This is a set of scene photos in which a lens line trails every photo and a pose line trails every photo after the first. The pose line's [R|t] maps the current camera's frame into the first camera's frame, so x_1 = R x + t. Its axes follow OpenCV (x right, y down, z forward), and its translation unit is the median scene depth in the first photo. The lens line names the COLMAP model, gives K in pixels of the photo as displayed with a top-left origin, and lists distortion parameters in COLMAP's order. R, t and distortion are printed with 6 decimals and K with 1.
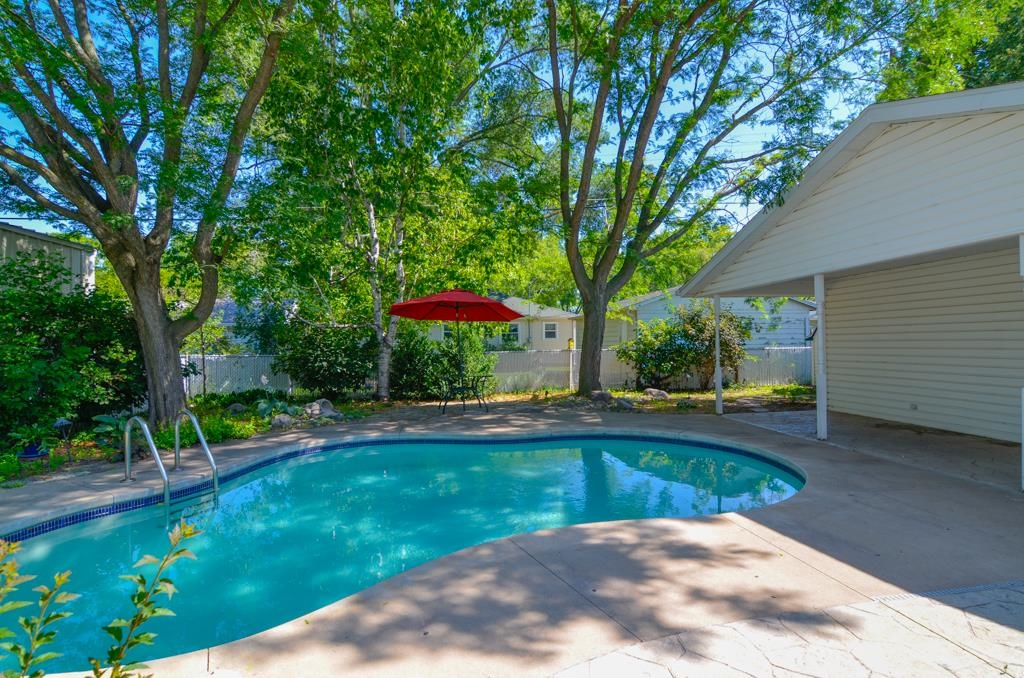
lens RADIAL K [[519.2, 0, 518.4], [0, 519.2, 348.9], [0, 0, 1]] dist [0.019663, -0.023825]
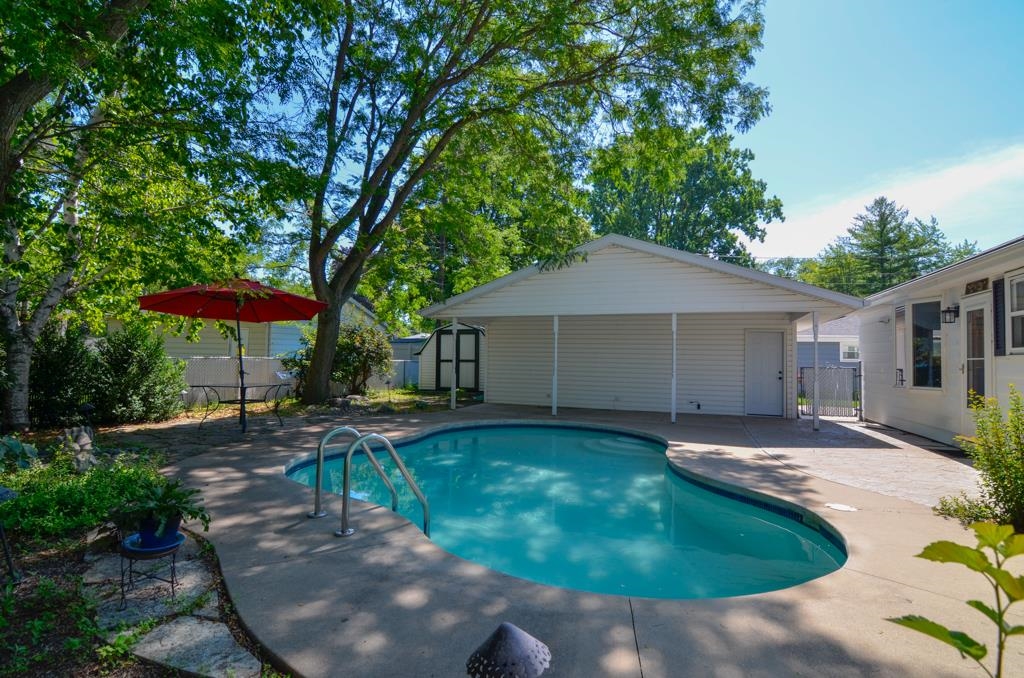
lens RADIAL K [[519.2, 0, 518.4], [0, 519.2, 348.9], [0, 0, 1]] dist [0.019663, -0.023825]
pose [[0.483411, 0.040051, 0.874477, -0.529124], [-0.015227, 0.999186, -0.037346, 0.015068], [-0.875261, 0.004738, 0.483628, 0.174192]]
